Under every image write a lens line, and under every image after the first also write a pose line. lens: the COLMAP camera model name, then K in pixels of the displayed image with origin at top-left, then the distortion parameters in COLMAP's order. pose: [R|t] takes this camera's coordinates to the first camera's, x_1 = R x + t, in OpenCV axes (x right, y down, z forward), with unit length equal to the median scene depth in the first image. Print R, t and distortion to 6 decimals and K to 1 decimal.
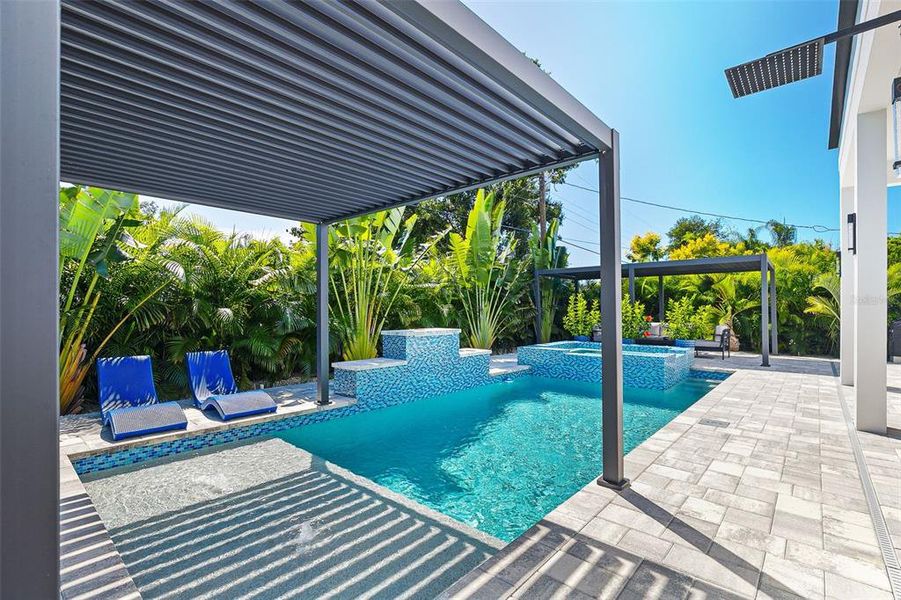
lens RADIAL K [[419.4, 0, 455.7], [0, 419.4, 309.3], [0, 0, 1]] dist [-0.010205, 0.002904]
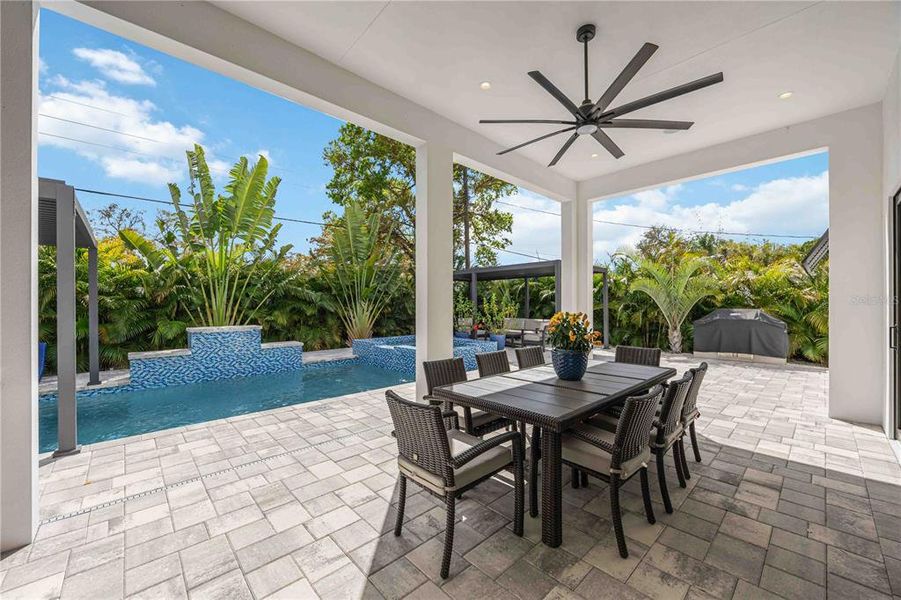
lens RADIAL K [[354.3, 0, 453.0], [0, 354.3, 303.3], [0, 0, 1]] dist [0.004168, -0.001510]
pose [[0.994265, -0.001661, -0.106931, 1.169515], [0.001961, 0.999994, 0.002701, -0.037824], [0.106926, -0.002895, 0.994263, 0.014604]]
